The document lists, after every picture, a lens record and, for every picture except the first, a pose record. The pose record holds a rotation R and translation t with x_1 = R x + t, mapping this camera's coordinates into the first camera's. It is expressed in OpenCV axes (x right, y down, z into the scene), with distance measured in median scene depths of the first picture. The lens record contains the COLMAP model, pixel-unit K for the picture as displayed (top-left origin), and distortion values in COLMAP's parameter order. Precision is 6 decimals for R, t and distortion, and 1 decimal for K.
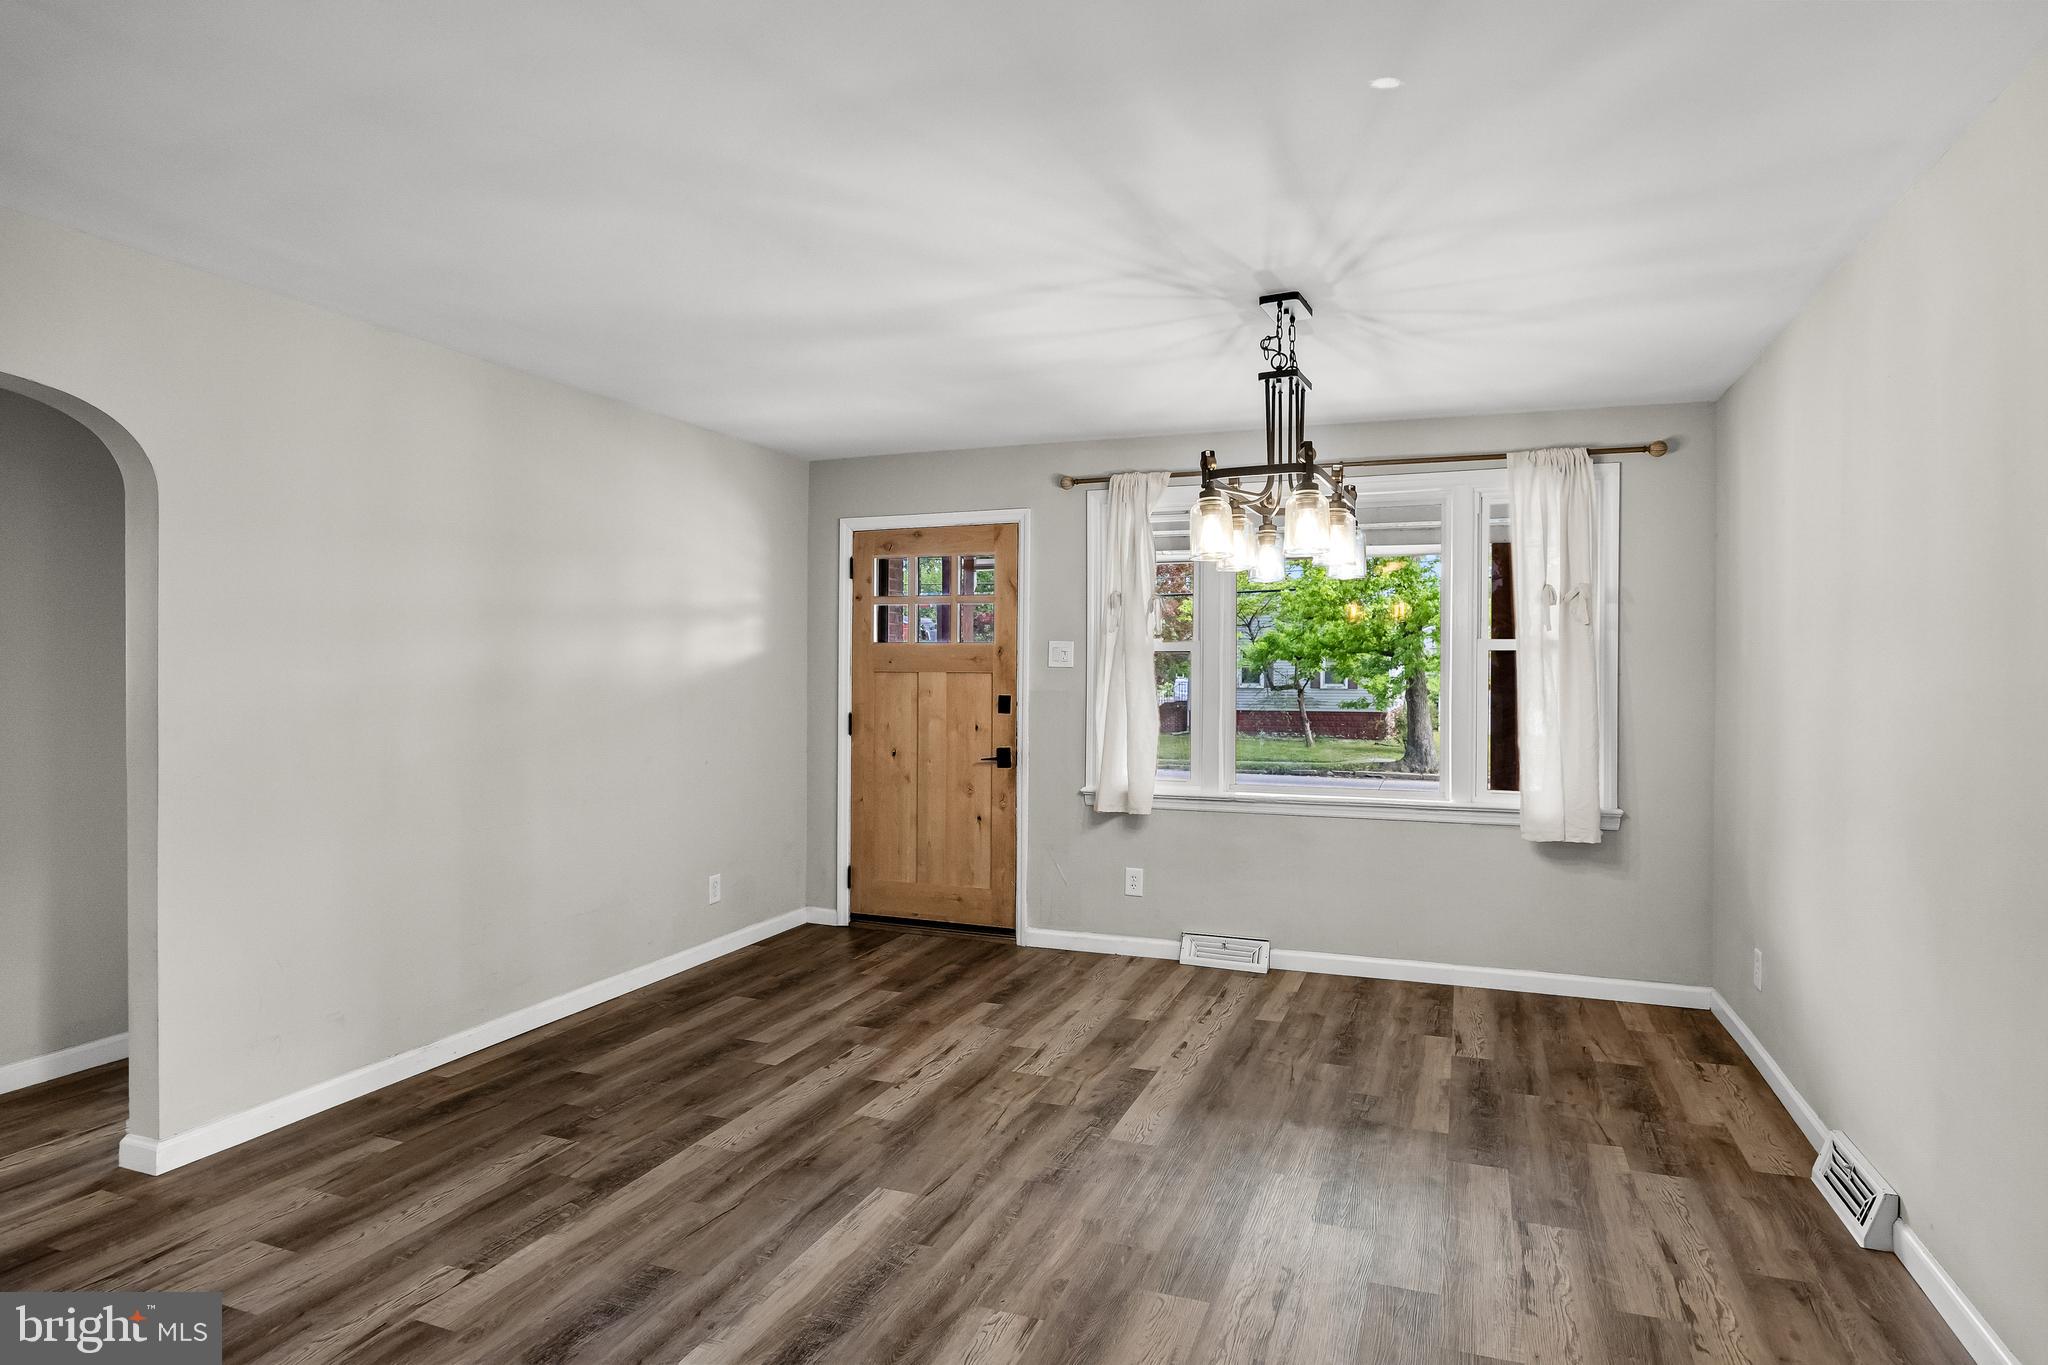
lens RADIAL K [[1138.1, 0, 1039.3], [0, 1138.1, 673.1], [0, 0, 1]] dist [0.004903, -0.001103]
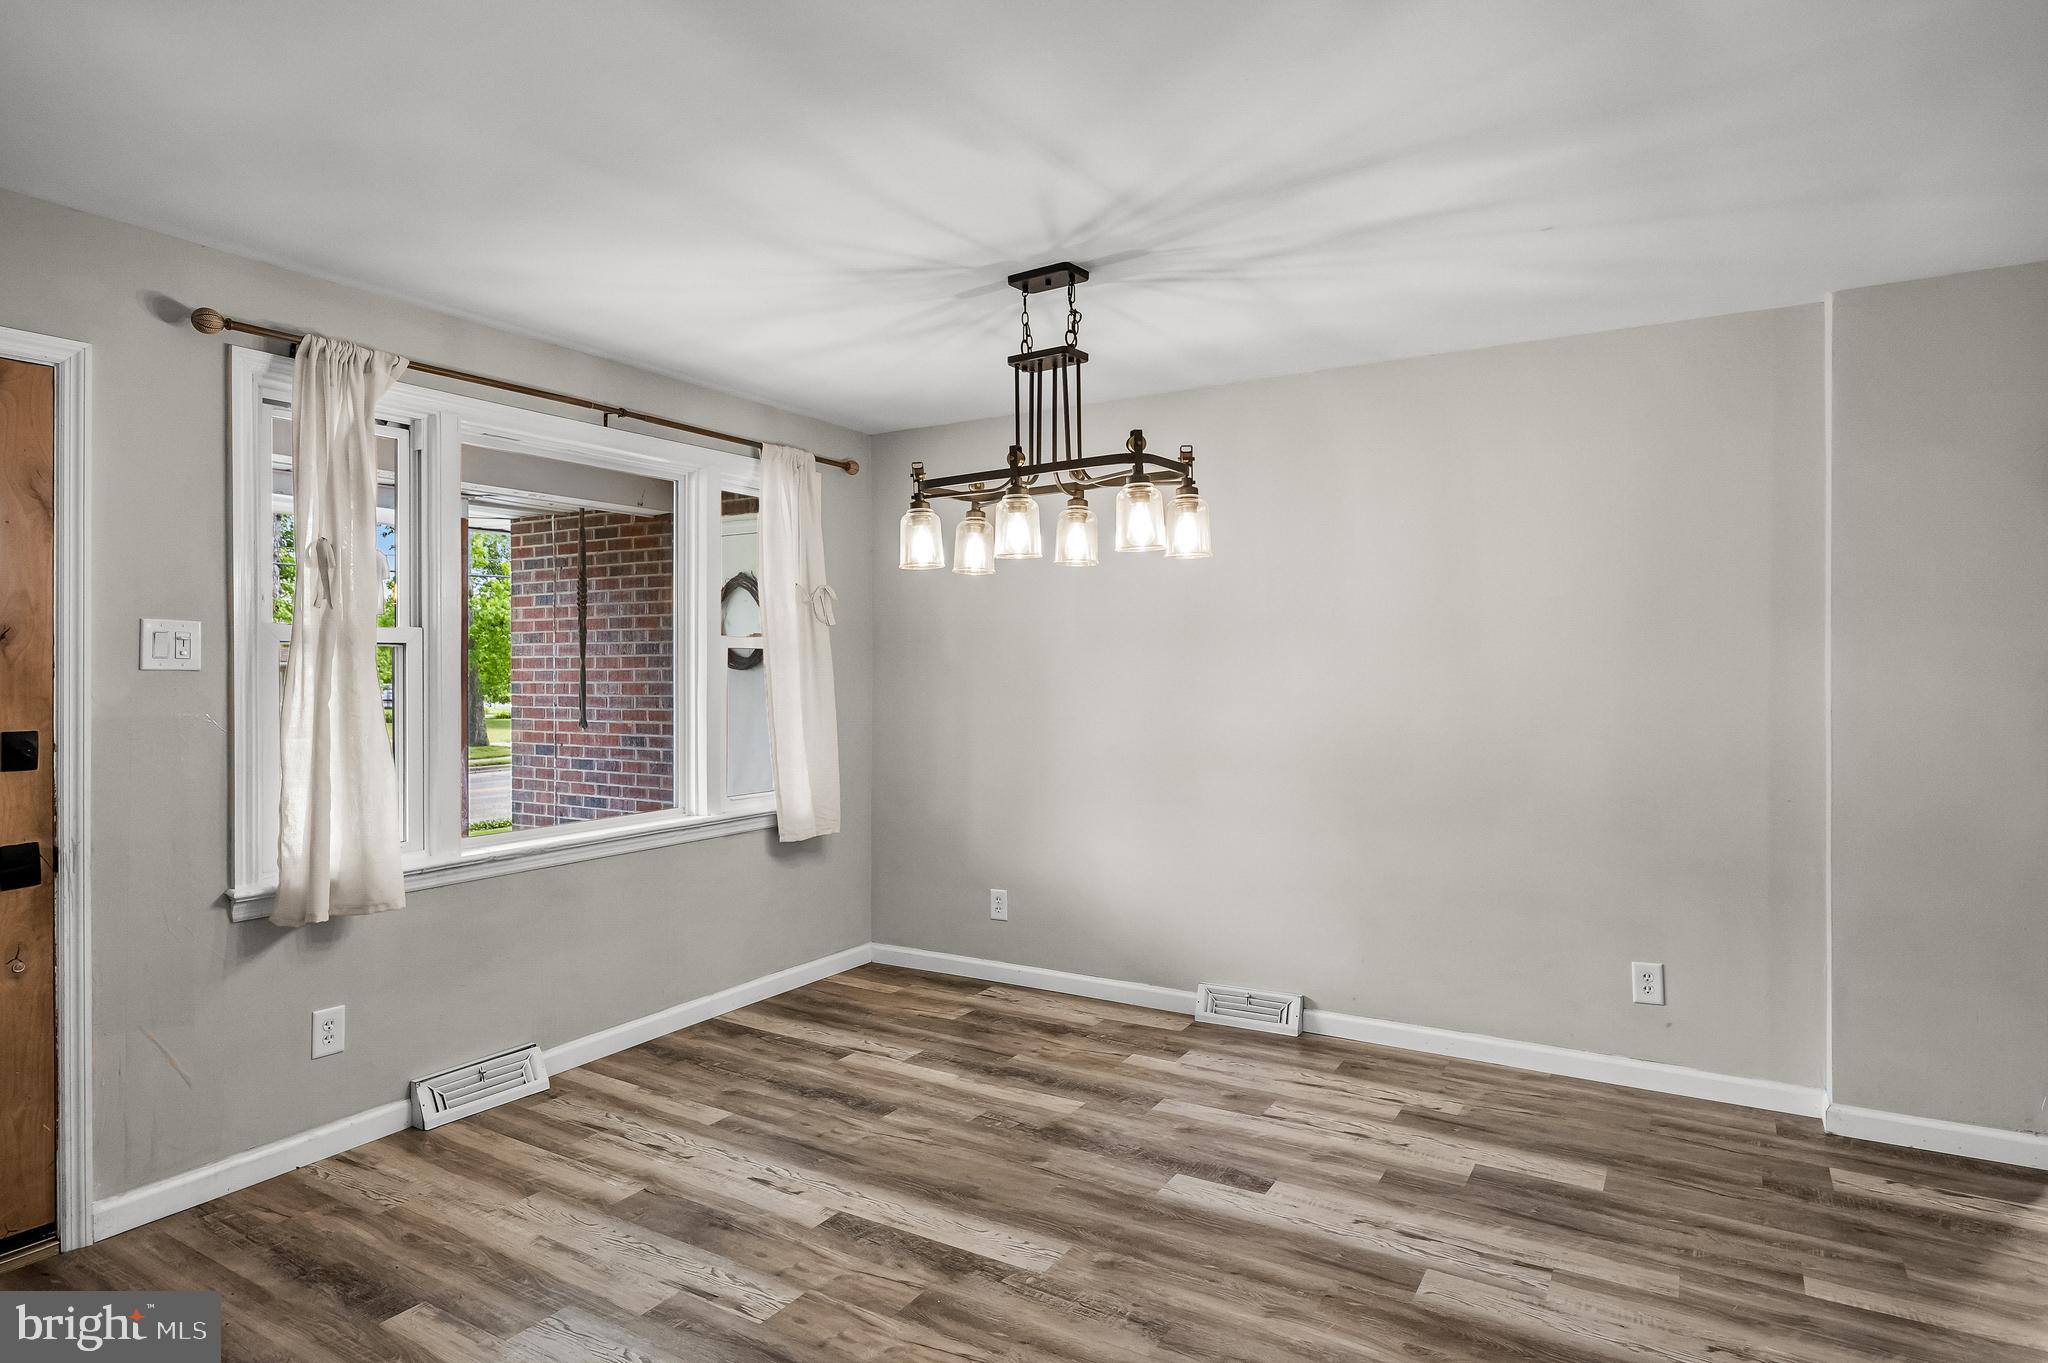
lens RADIAL K [[1138.1, 0, 1039.3], [0, 1138.1, 672.1], [0, 0, 1]] dist [0.004903, -0.001103]
pose [[0.172609, -0.010679, 0.984933, -0.576988], [0.004162, 0.999940, 0.010112, -0.010127], [-0.984982, 0.002353, 0.172643, 0.707635]]
